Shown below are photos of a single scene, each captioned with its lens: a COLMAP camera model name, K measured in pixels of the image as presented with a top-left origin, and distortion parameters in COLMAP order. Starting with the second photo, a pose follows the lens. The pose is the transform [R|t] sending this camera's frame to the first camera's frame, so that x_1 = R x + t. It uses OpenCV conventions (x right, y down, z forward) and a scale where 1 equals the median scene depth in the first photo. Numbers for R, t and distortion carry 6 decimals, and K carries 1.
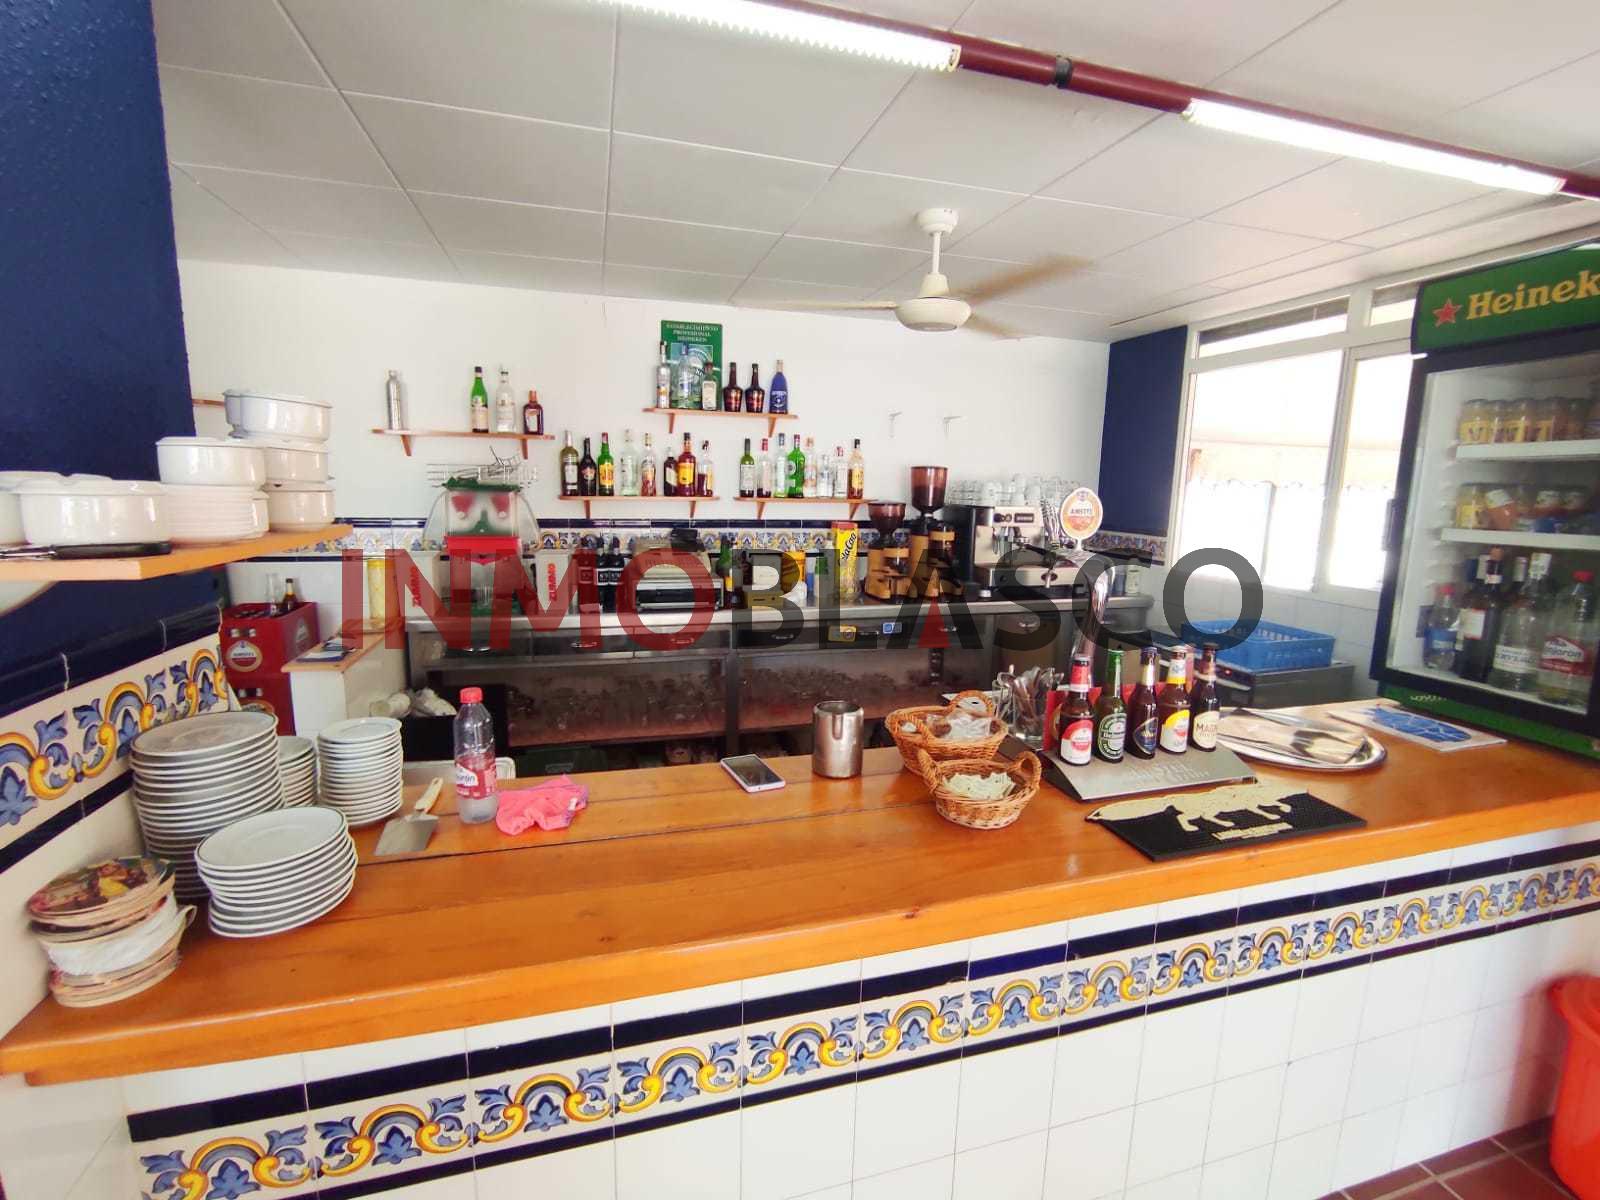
lens RADIAL K [[723.3, 0, 802.6], [0, 723.3, 601.2], [0, 0, 1]] dist [-0.032853, 0.011875]
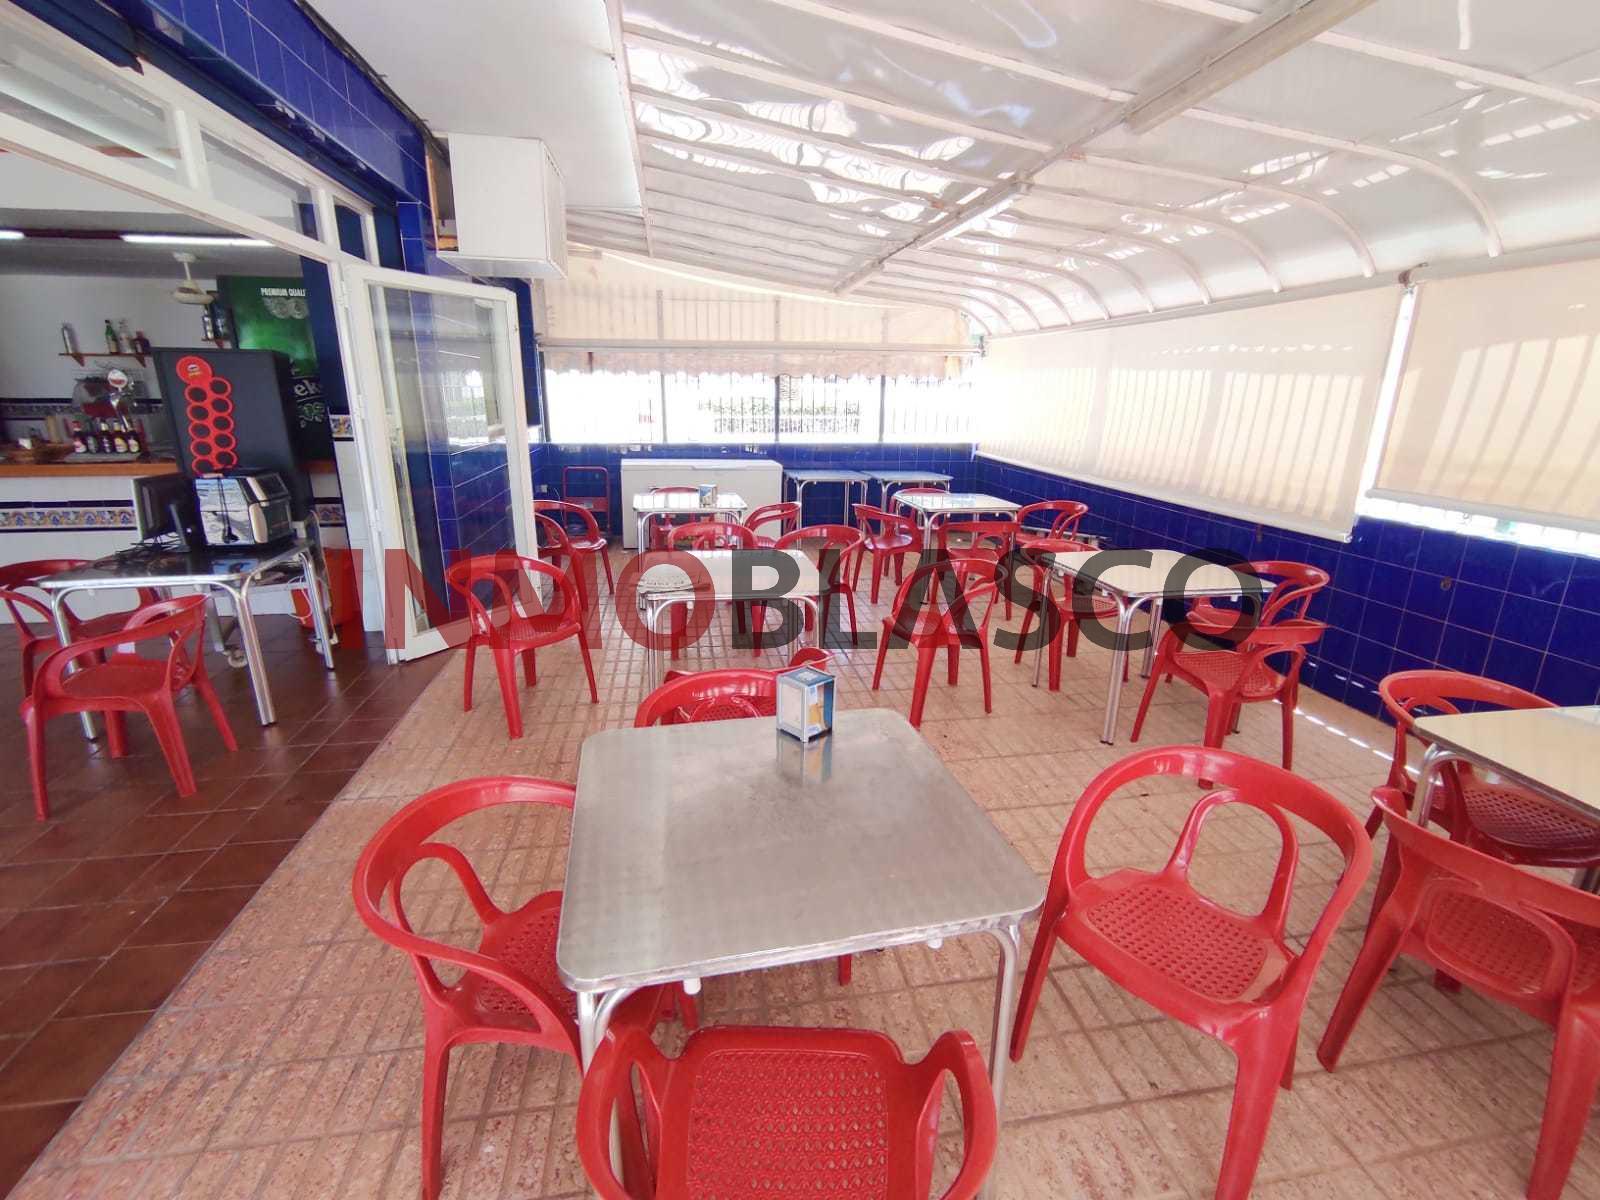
lens RADIAL K [[723.3, 0, 796.4], [0, 723.3, 605.9], [0, 0, 1]] dist [-0.032853, 0.011875]
pose [[0.993592, 0.024715, -0.110291, 1.556174], [-0.011470, 0.992811, 0.119142, 0.190462], [0.112443, -0.117113, 0.986733, -0.753580]]
